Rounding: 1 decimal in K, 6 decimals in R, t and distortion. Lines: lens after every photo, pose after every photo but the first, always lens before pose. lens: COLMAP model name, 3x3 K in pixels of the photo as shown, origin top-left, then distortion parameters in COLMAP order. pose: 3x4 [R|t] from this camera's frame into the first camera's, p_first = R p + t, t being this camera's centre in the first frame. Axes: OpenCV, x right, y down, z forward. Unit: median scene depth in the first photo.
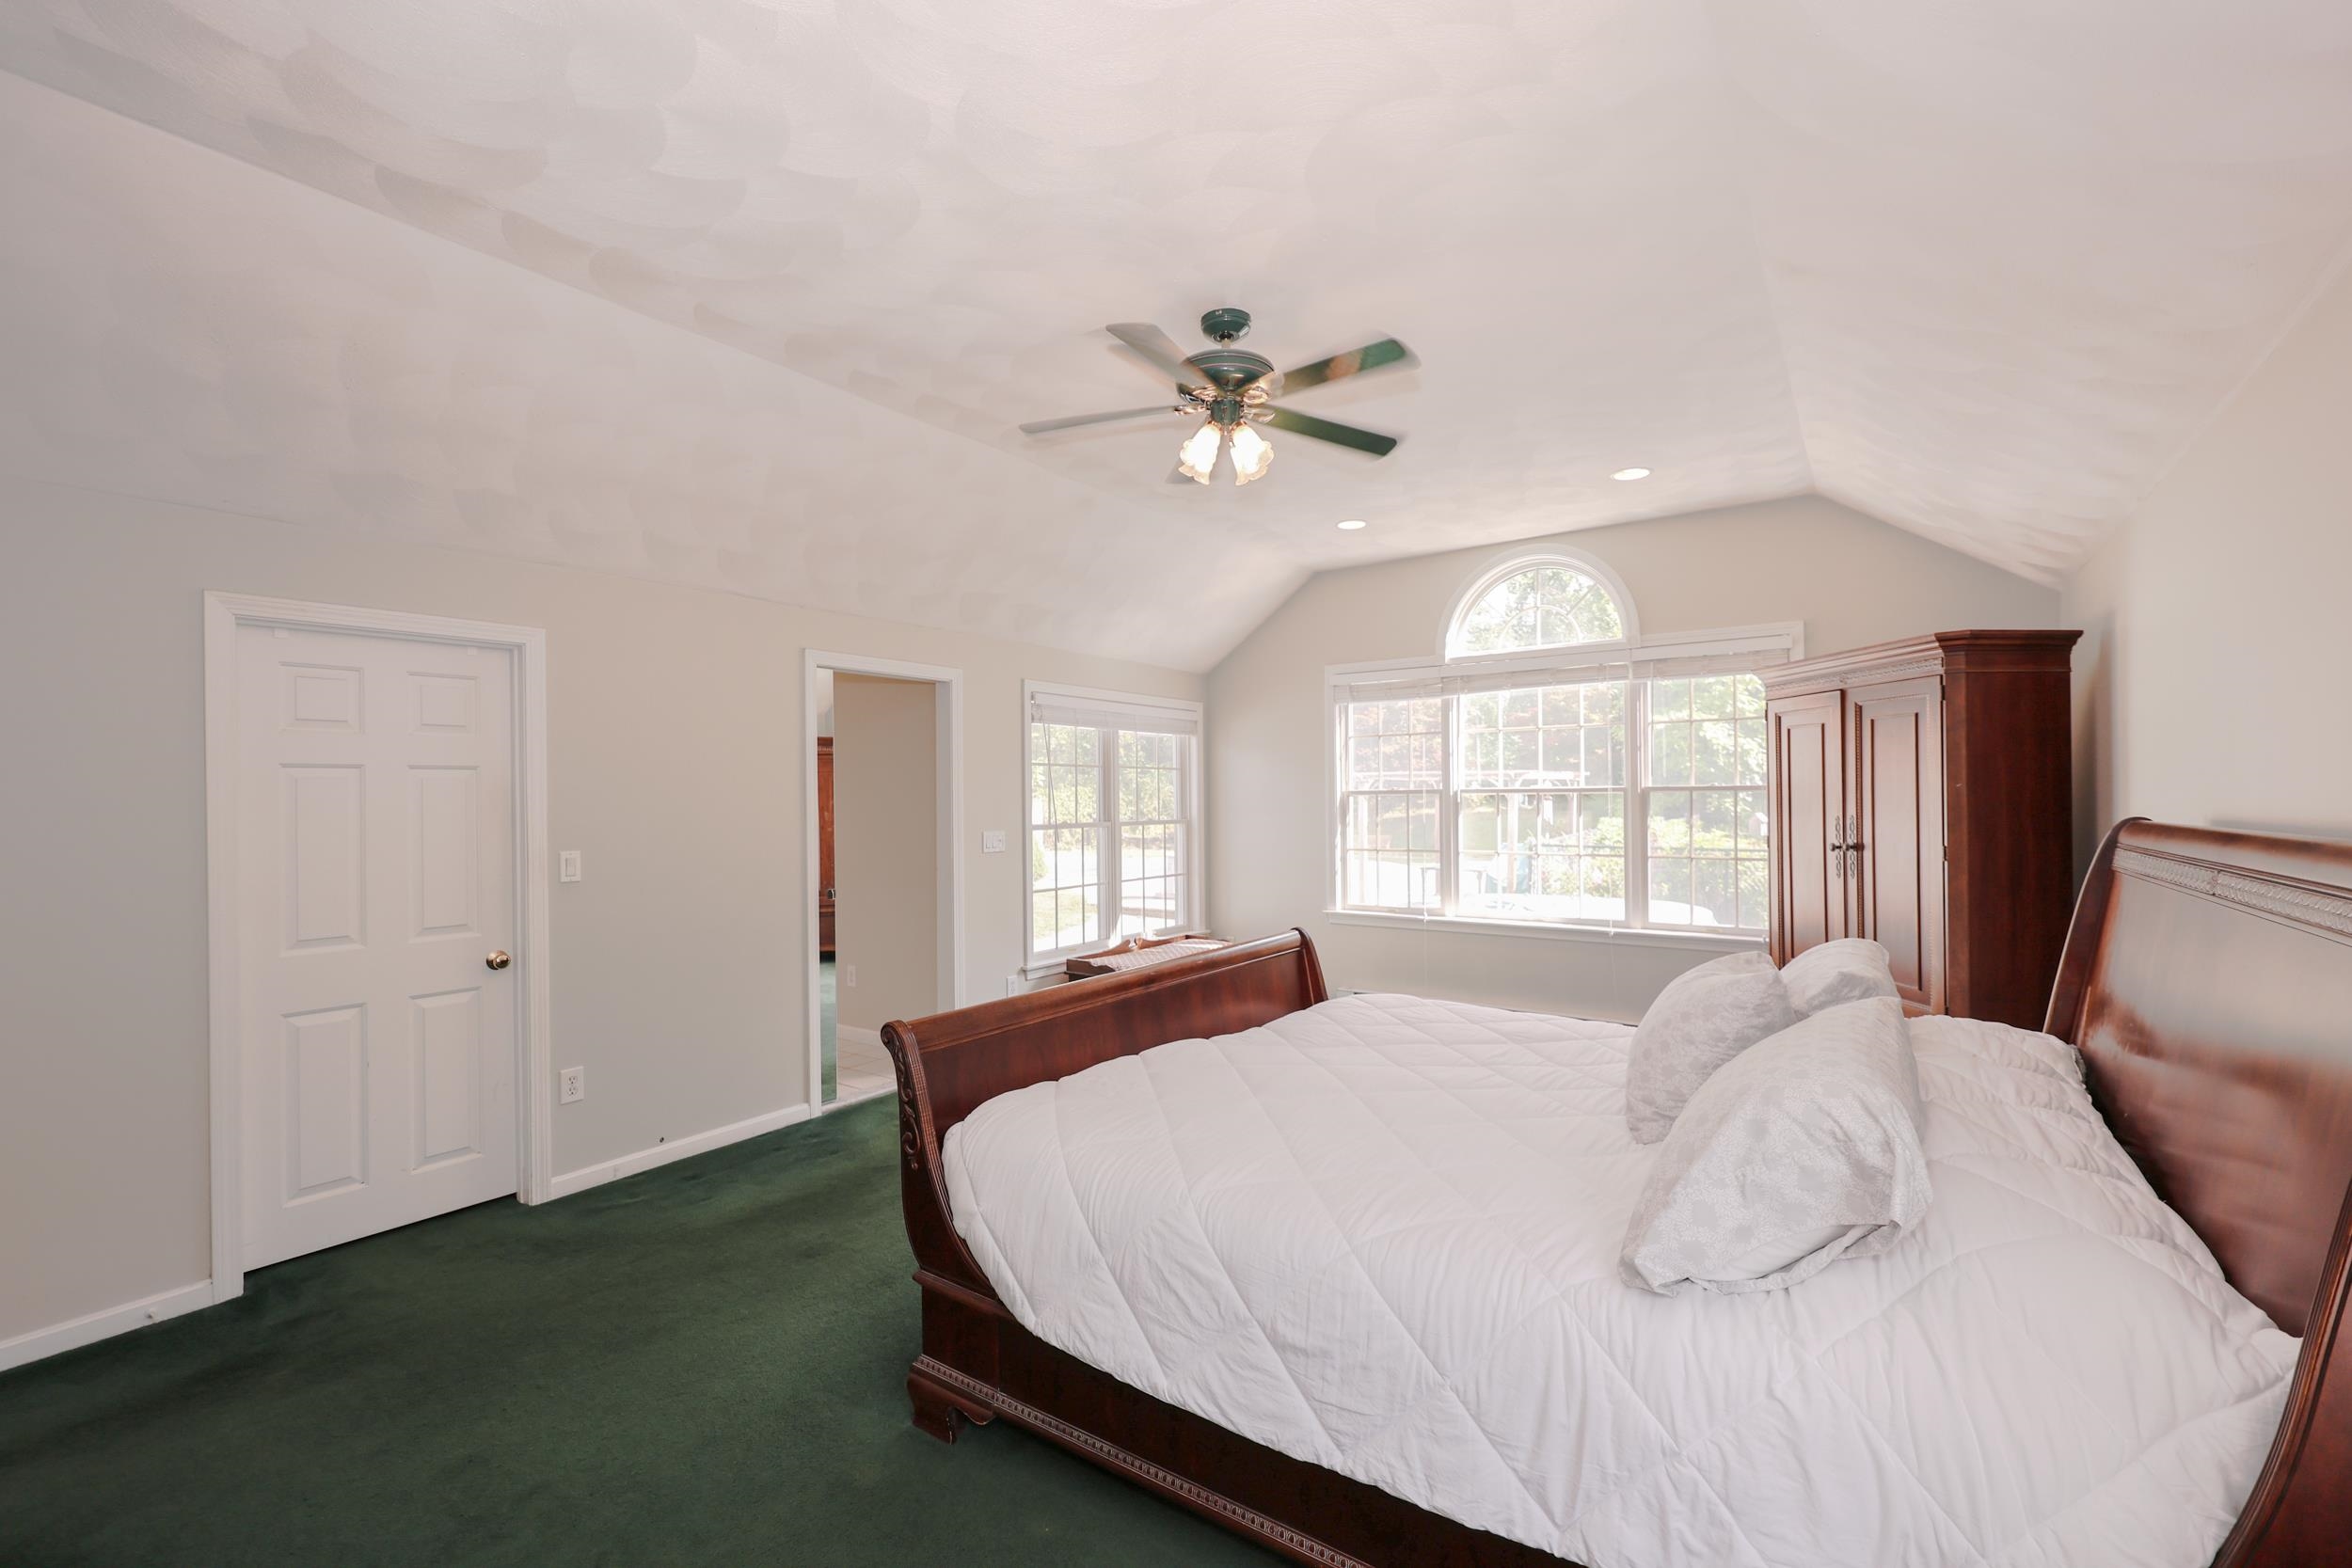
lens RADIAL K [[938.6, 0, 1176.0], [0, 938.6, 784.0], [0, 0, 1]] dist [0.000722, 0.000063]
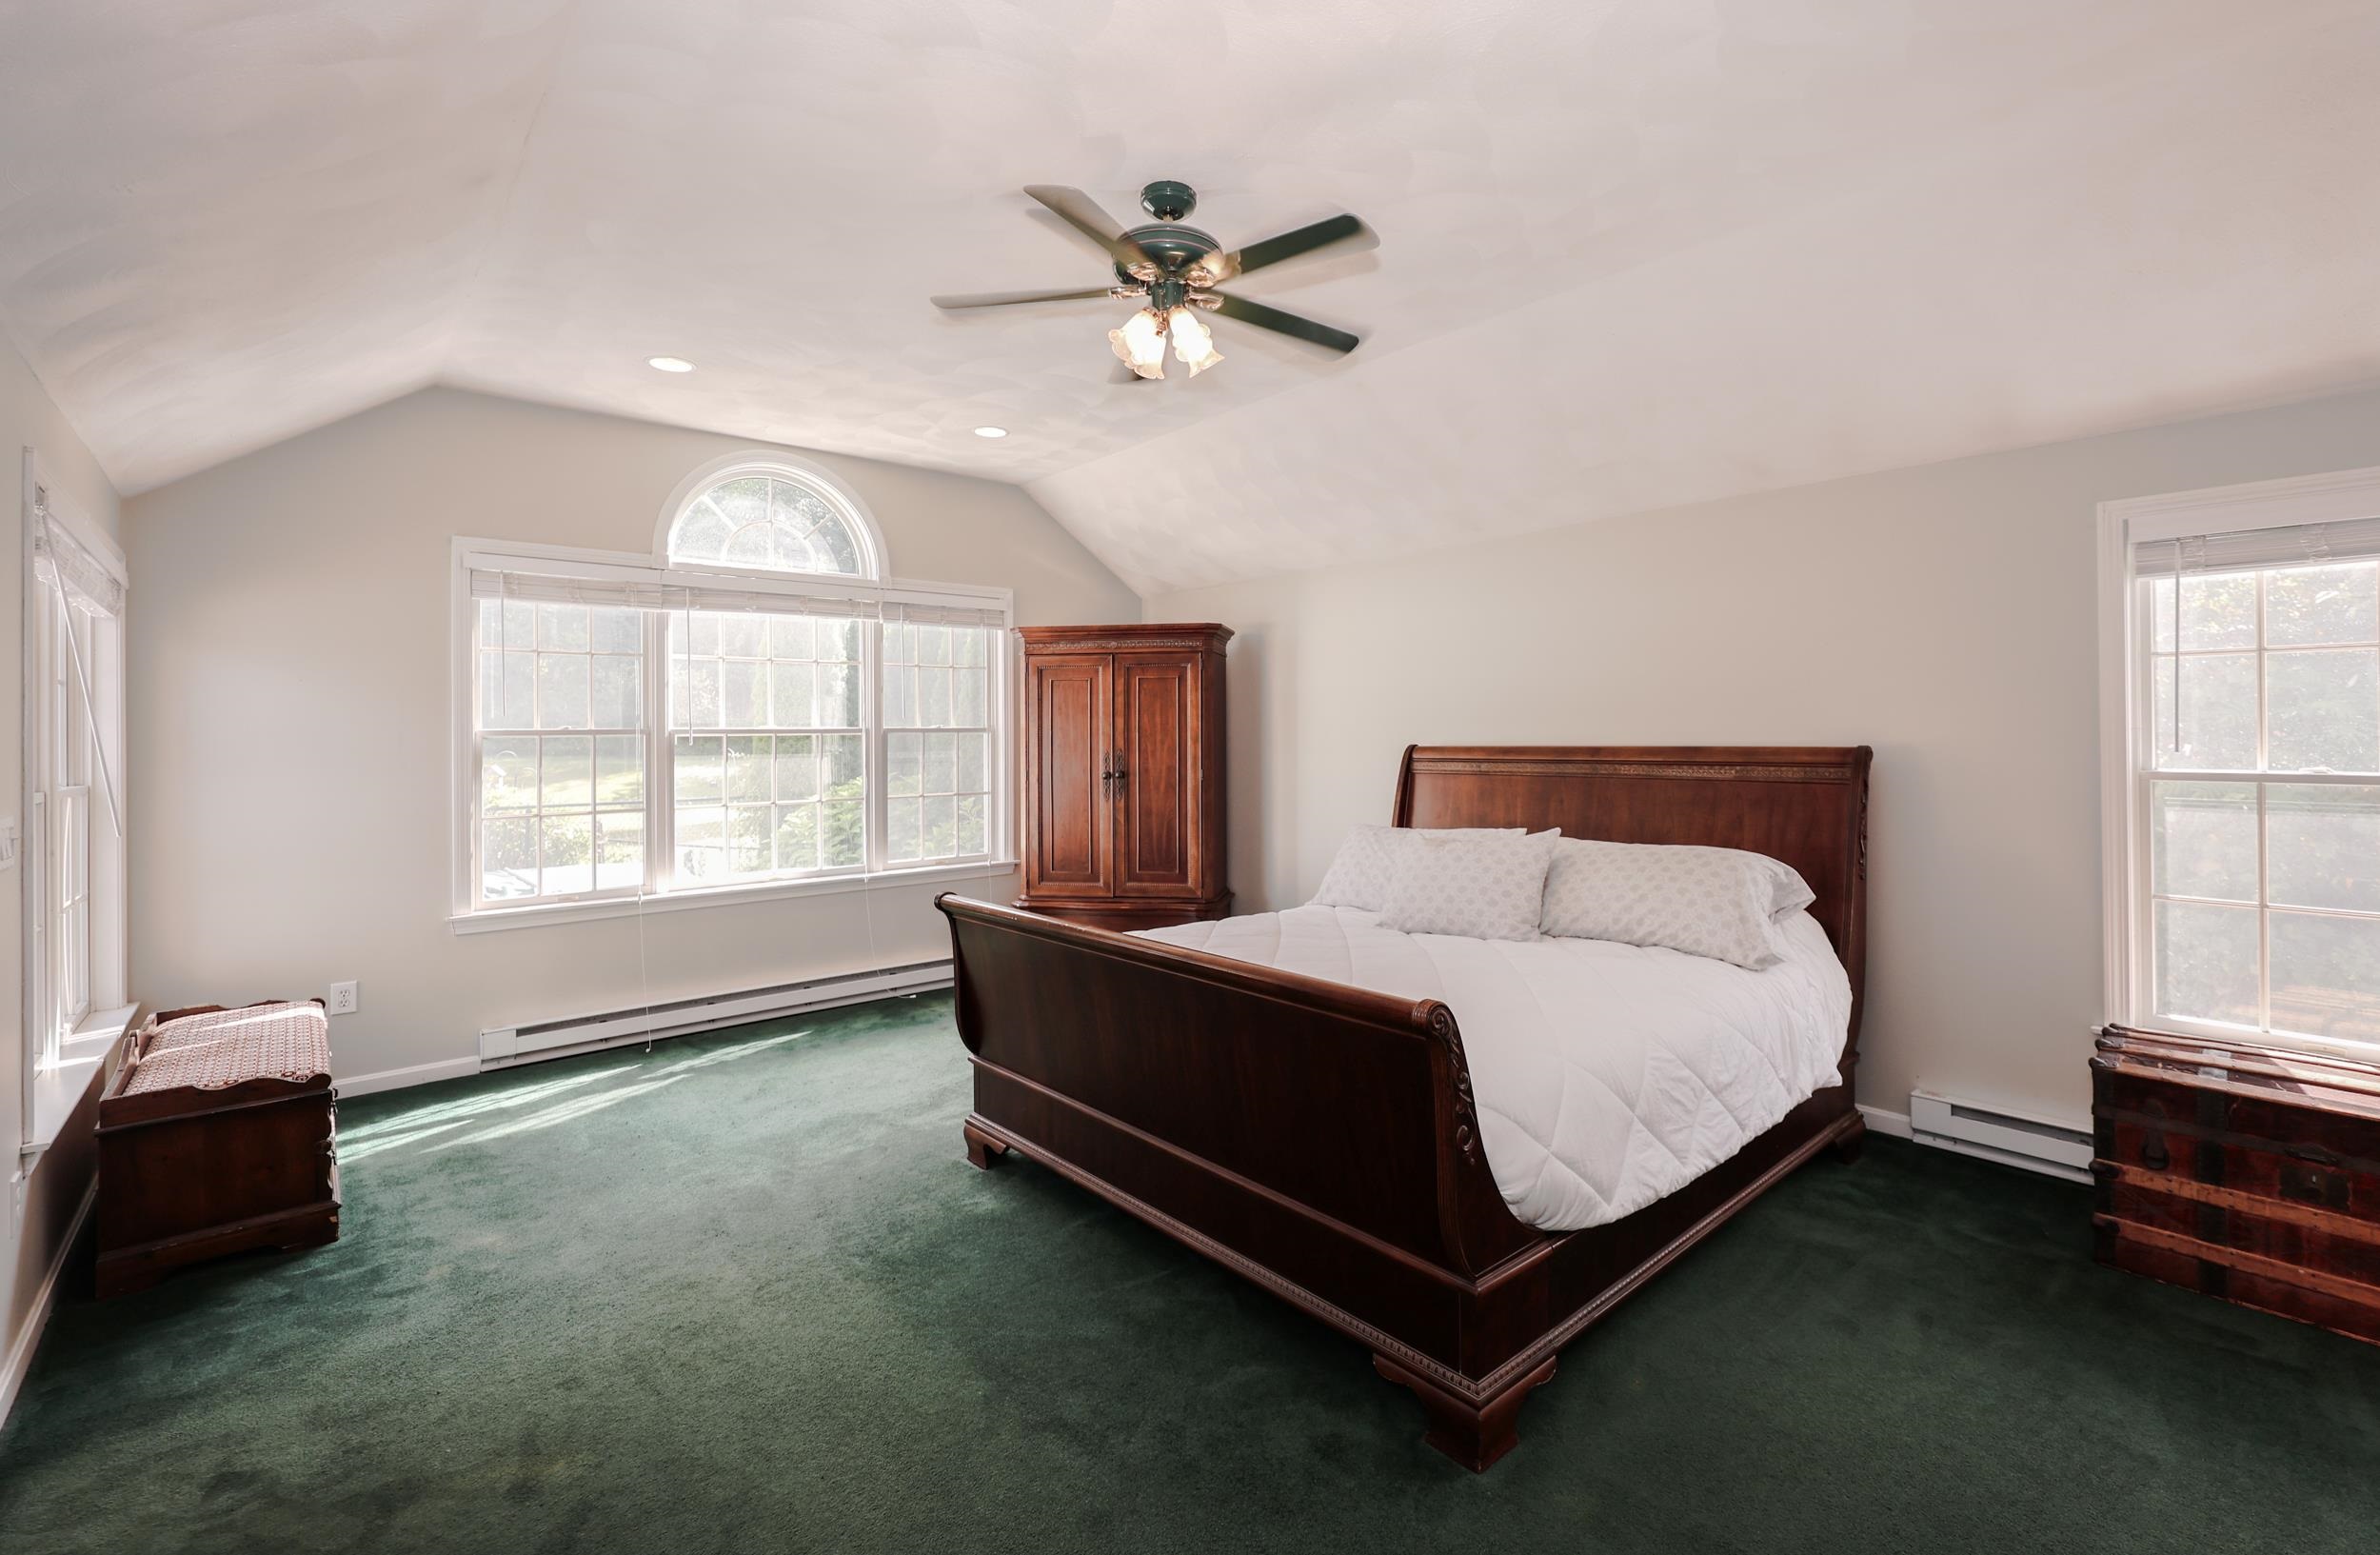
lens RADIAL K [[1051.2, 0, 1195.0], [0, 1051.2, 716.1], [0, 0, 1]] dist [0.001032, 0.000117]
pose [[0.249204, 0.024372, 0.968144, -0.458516], [-0.006734, 0.999703, -0.023433, 0.012531], [-0.968428, -0.000679, 0.249294, 0.368163]]
